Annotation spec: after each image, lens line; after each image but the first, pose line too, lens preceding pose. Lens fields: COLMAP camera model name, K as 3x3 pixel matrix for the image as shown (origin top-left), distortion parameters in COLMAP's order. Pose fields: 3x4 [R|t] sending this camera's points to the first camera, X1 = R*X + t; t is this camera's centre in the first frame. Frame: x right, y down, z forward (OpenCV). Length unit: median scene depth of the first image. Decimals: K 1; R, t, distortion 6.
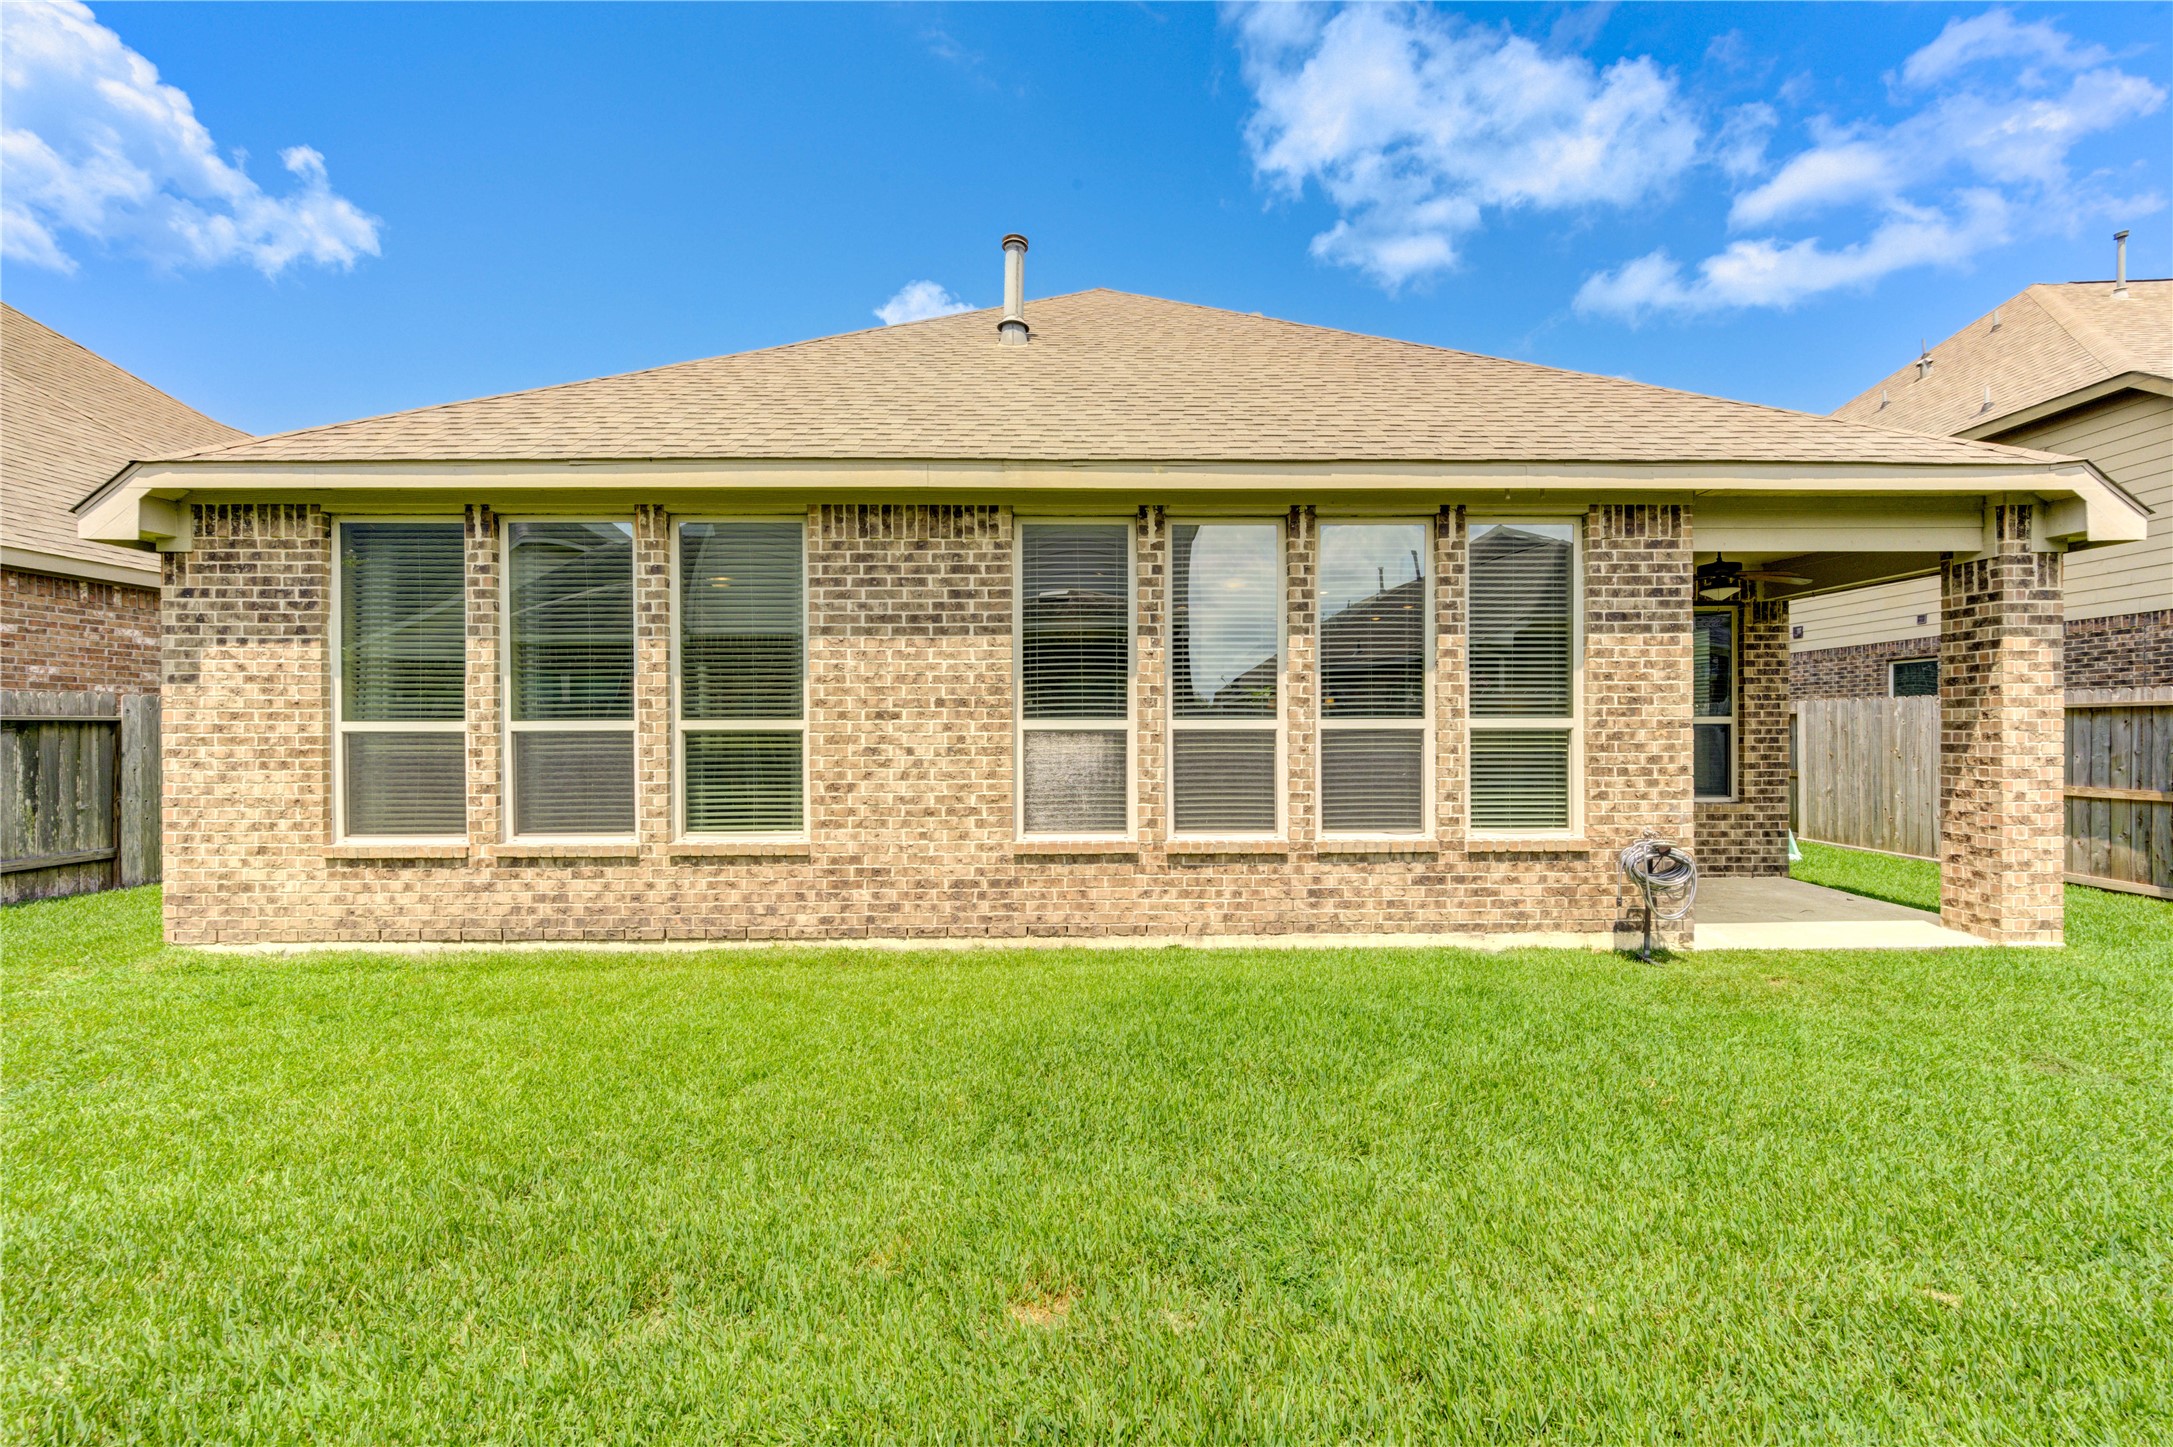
lens RADIAL K [[864.1, 0, 1099.8], [0, 864.1, 725.6], [0, 0, 1]] dist [-0.000992, -0.000045]
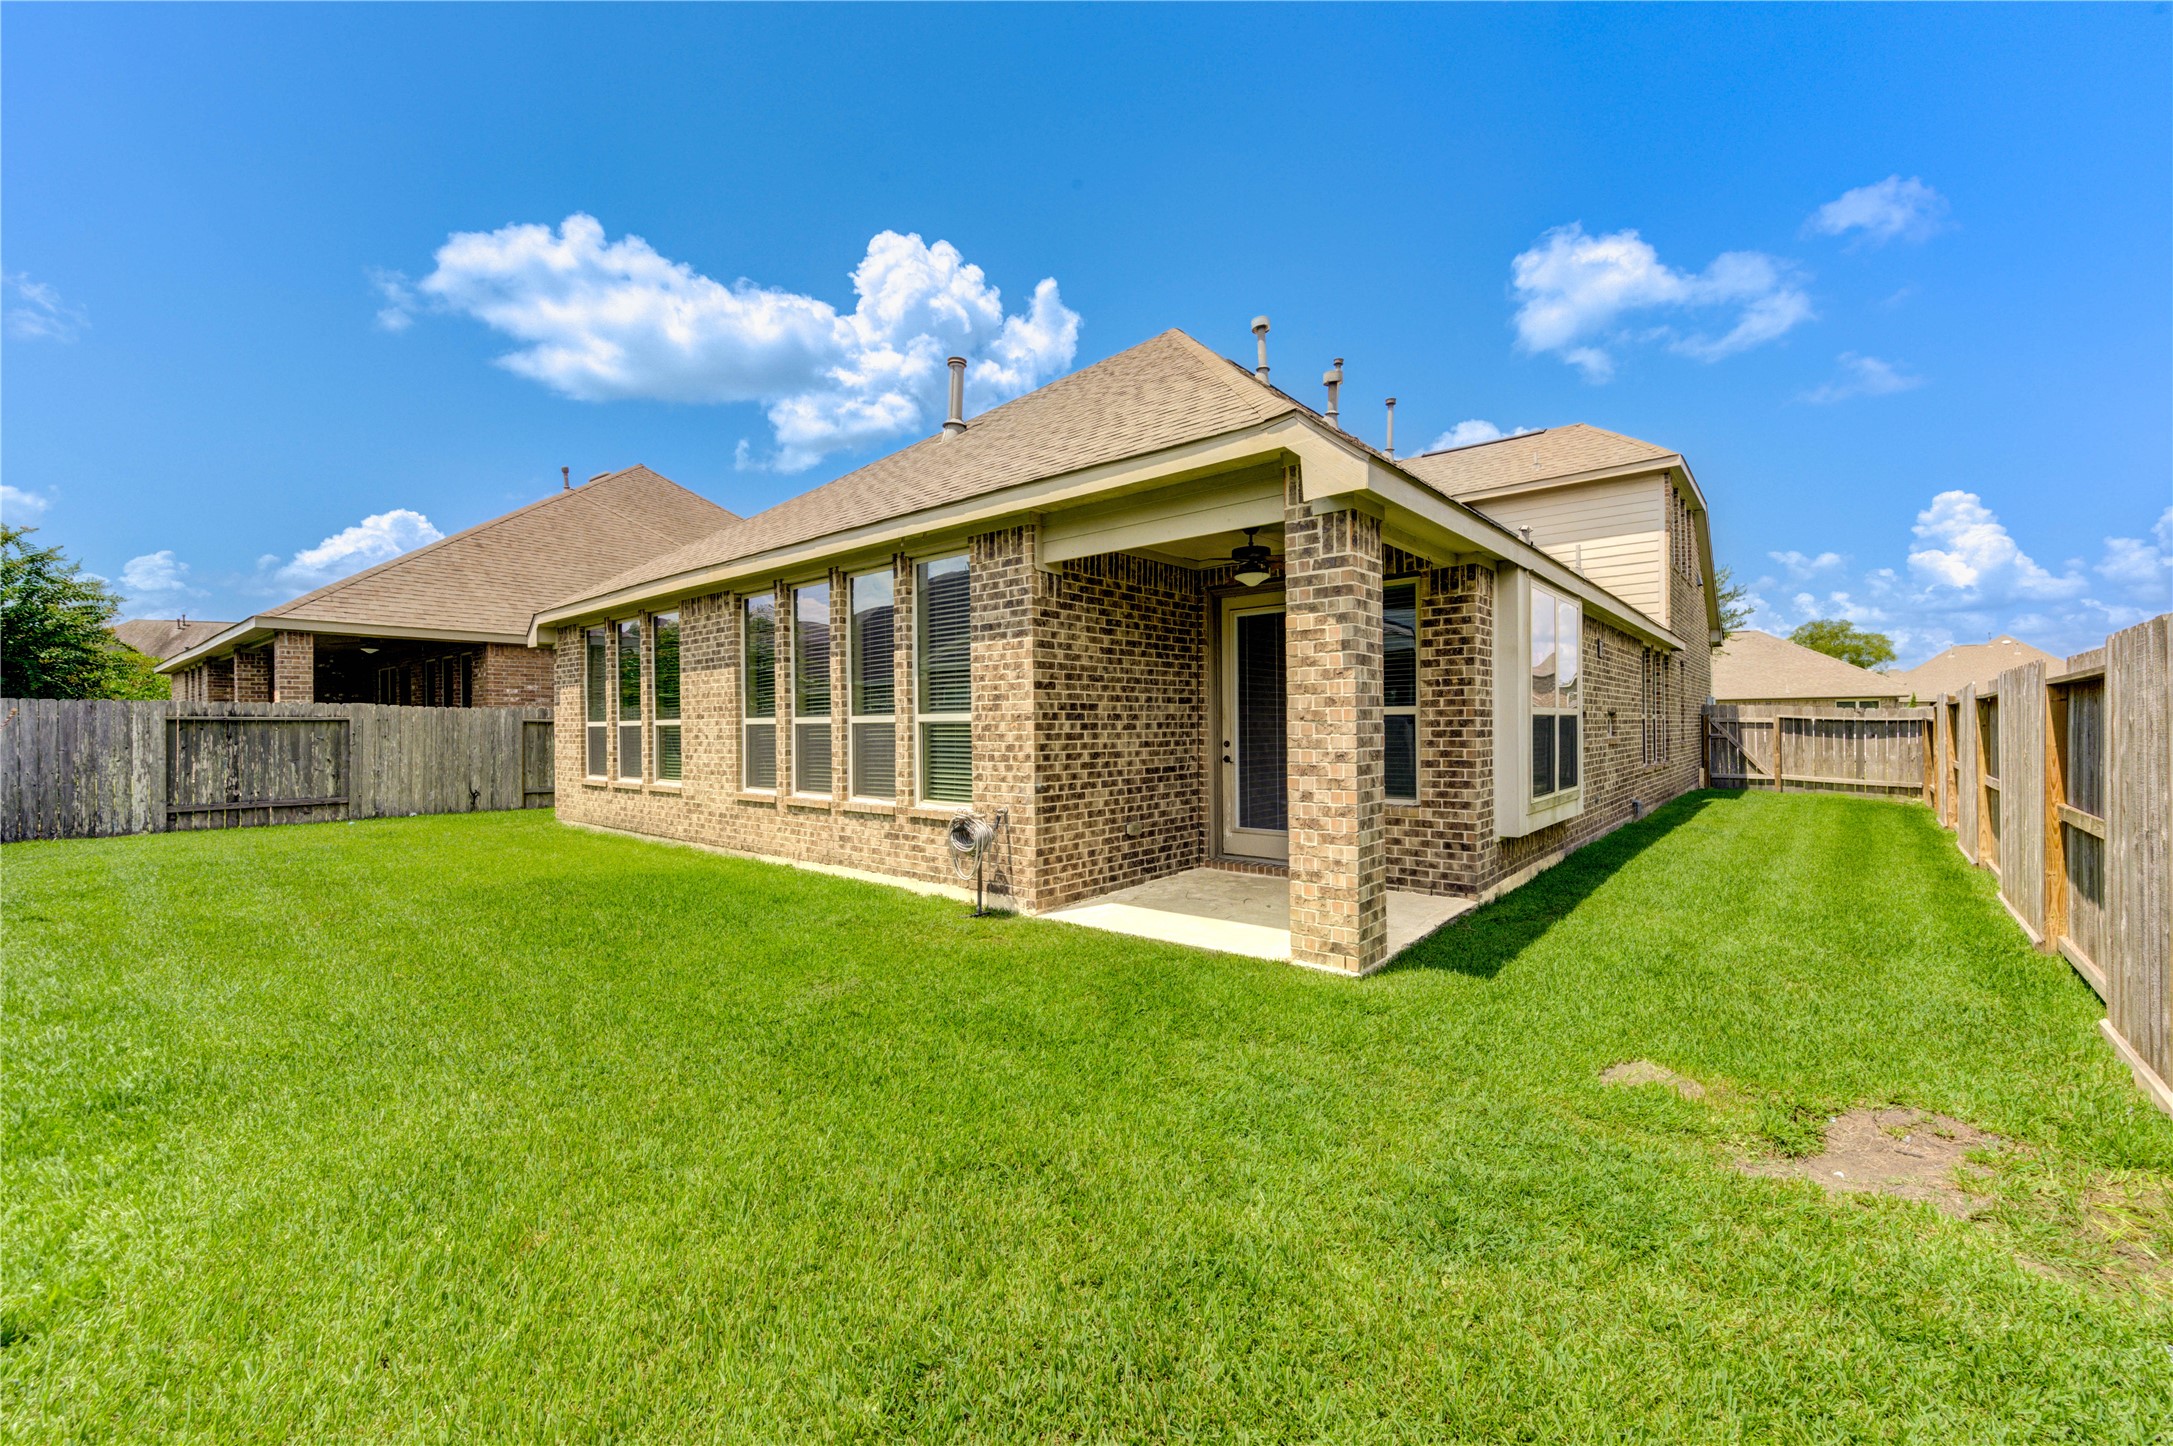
lens RADIAL K [[863.2, 0, 1083.5], [0, 863.2, 724.0], [0, 0, 1]] dist [0.003669, -0.000609]
pose [[0.750342, -0.003710, -0.661039, 1.495414], [0.005980, 0.999981, 0.001176, 0.006477], [0.661022, -0.004835, 0.750351, 0.196007]]
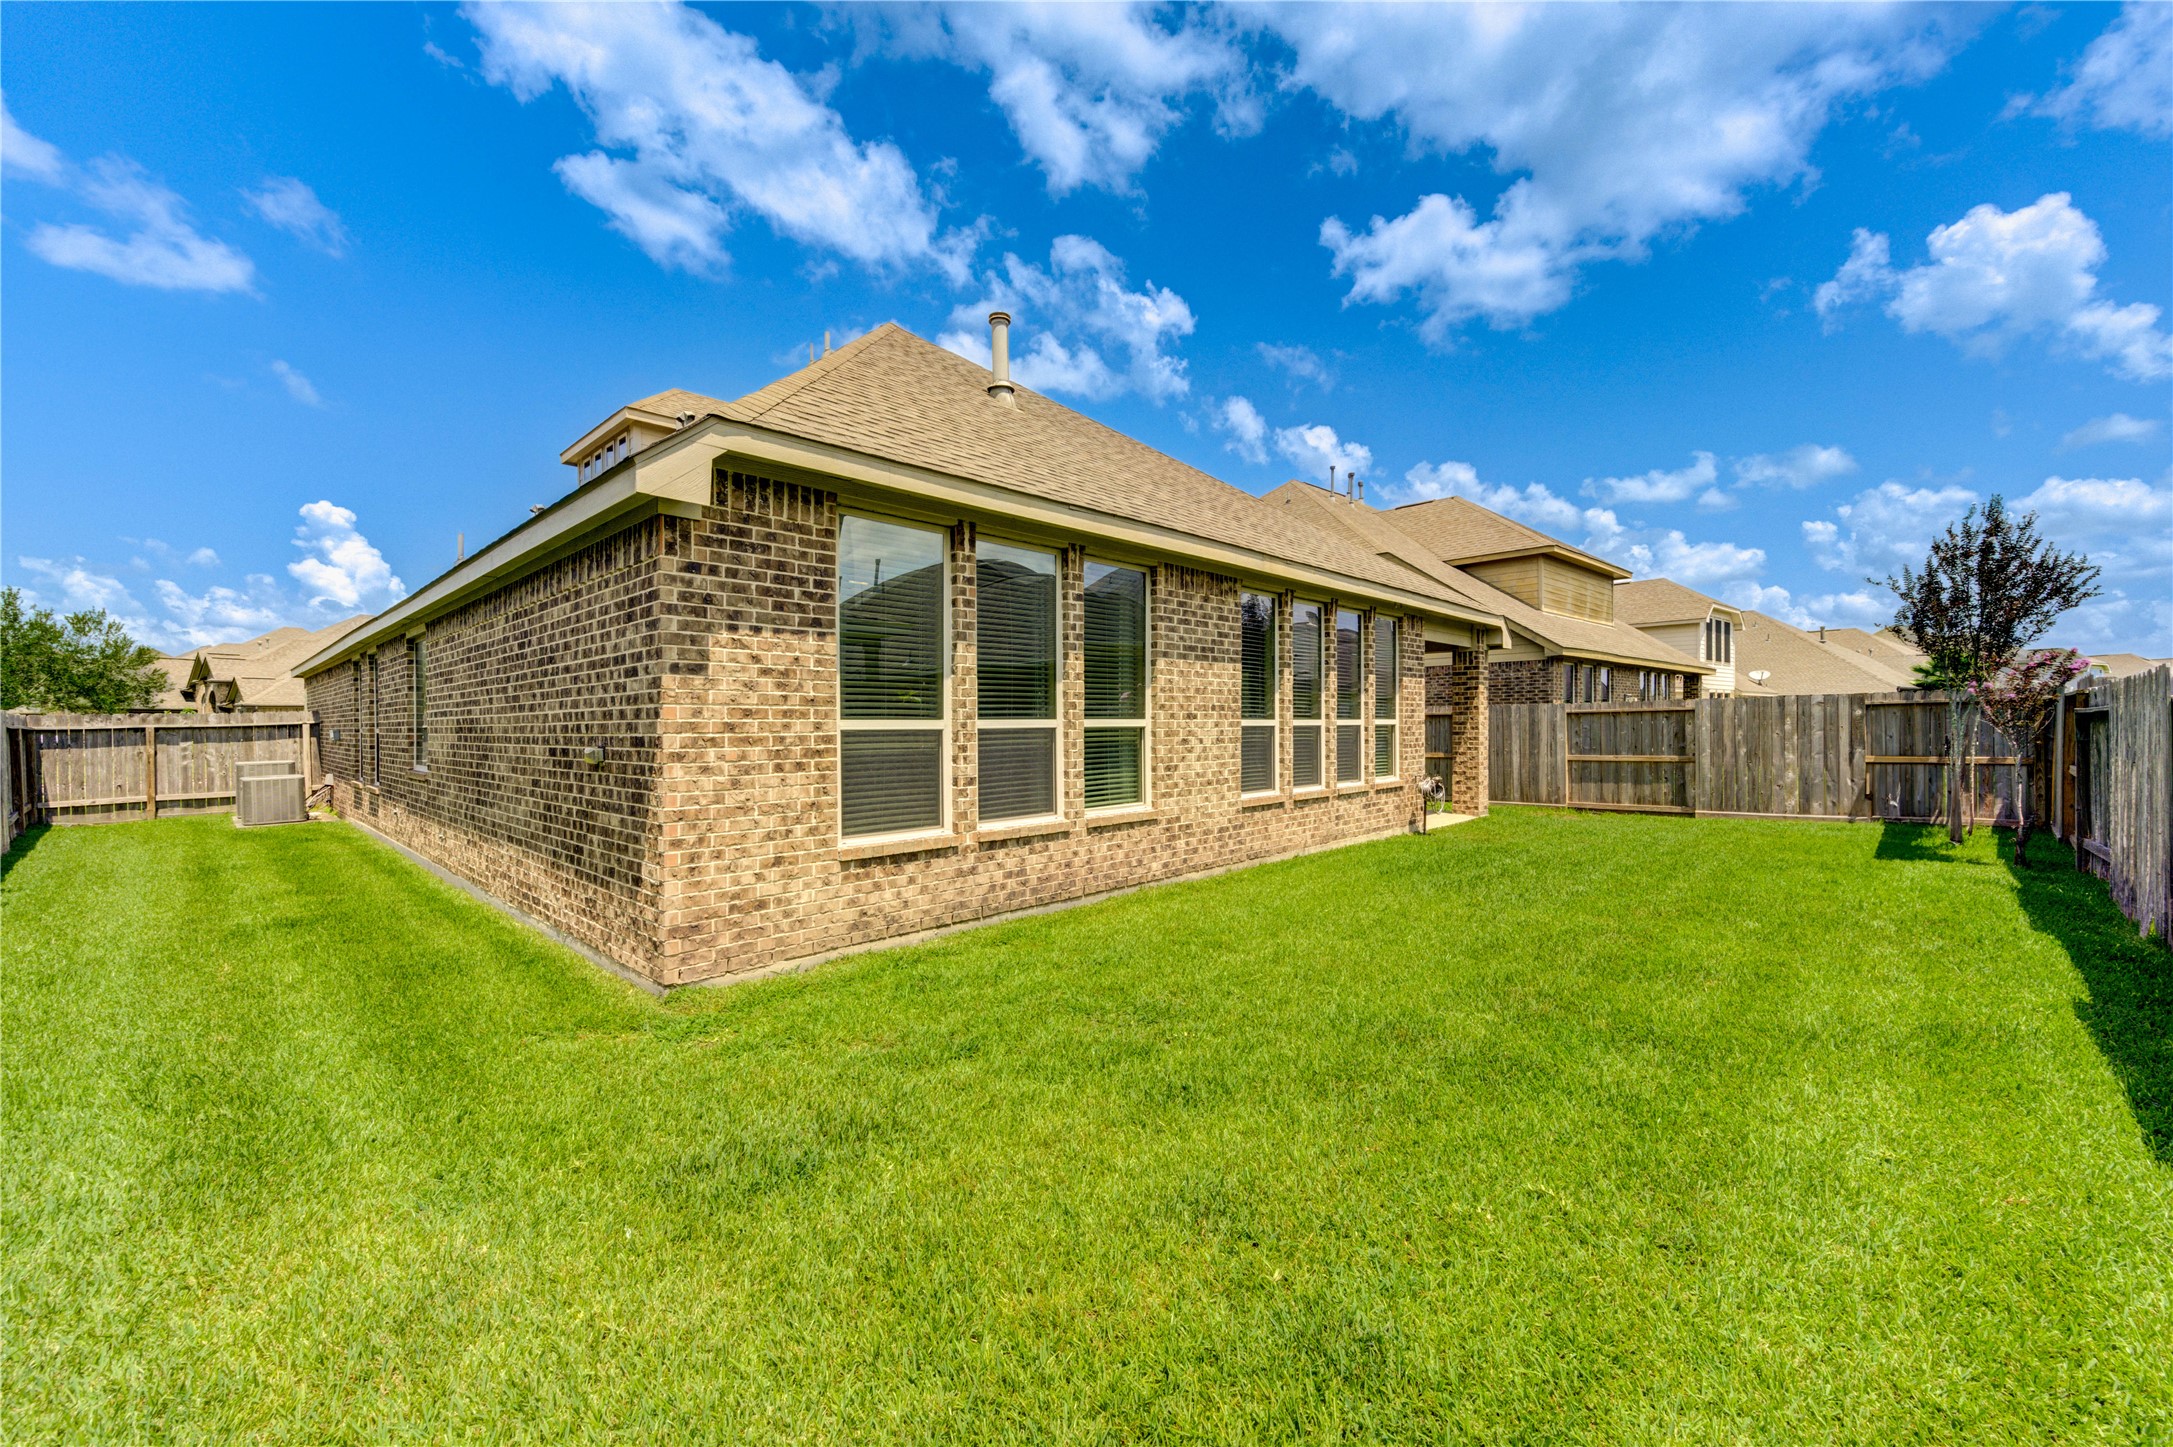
lens RADIAL K [[864.1, 0, 1099.1], [0, 864.1, 727.4], [0, 0, 1]] dist [-0.000992, -0.000045]
pose [[0.692867, -0.004353, 0.721052, -1.375822], [0.003076, 0.999991, 0.003081, 0.001904], [-0.721059, 0.000083, 0.692874, 0.122066]]
